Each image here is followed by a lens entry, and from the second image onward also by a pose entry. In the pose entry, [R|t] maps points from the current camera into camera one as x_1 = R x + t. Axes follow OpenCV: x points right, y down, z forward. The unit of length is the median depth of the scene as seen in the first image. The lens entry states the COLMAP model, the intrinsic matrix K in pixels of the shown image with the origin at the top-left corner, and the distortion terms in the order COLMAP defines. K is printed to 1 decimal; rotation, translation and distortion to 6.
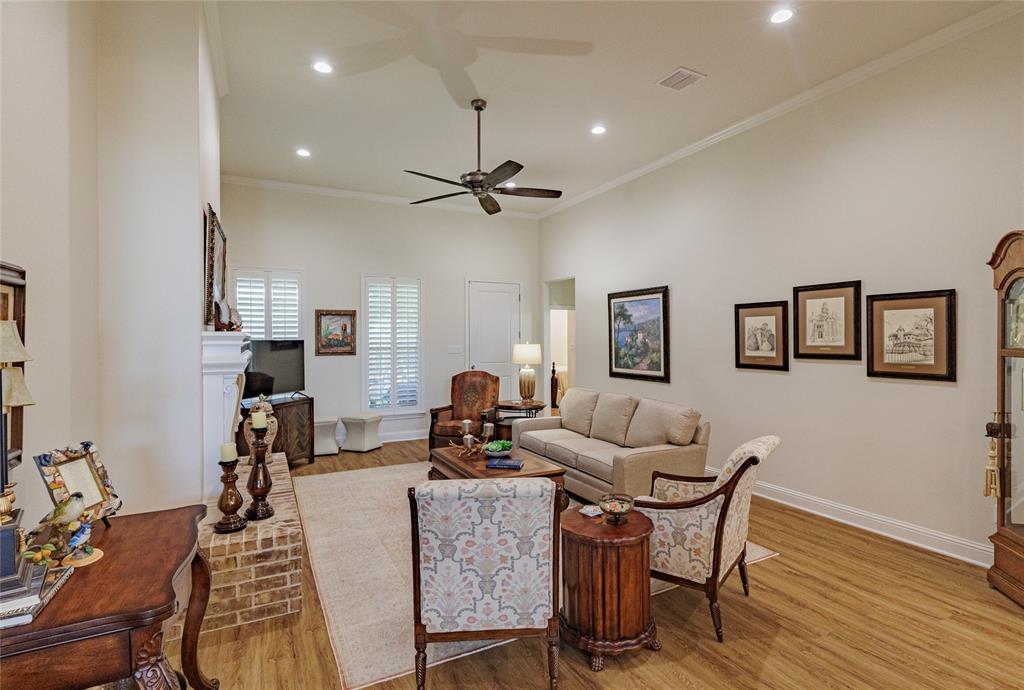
lens RADIAL K [[497.0, 0, 516.1], [0, 497.0, 340.1], [0, 0, 1]] dist [-0.001431, -0.000103]
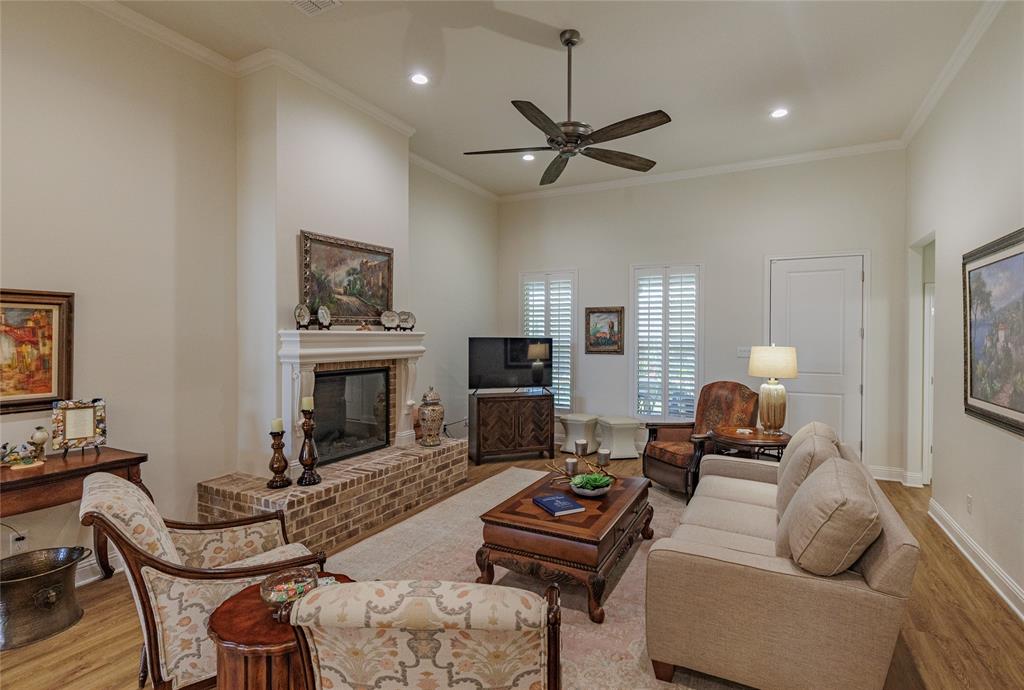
lens RADIAL K [[497.0, 0, 516.9], [0, 497.0, 340.1], [0, 0, 1]] dist [-0.001431, -0.000103]
pose [[0.589007, 0.012042, -0.808038, 0.505842], [-0.009298, 0.999924, 0.008124, -0.004699], [0.808075, 0.002729, 0.589074, 0.470045]]
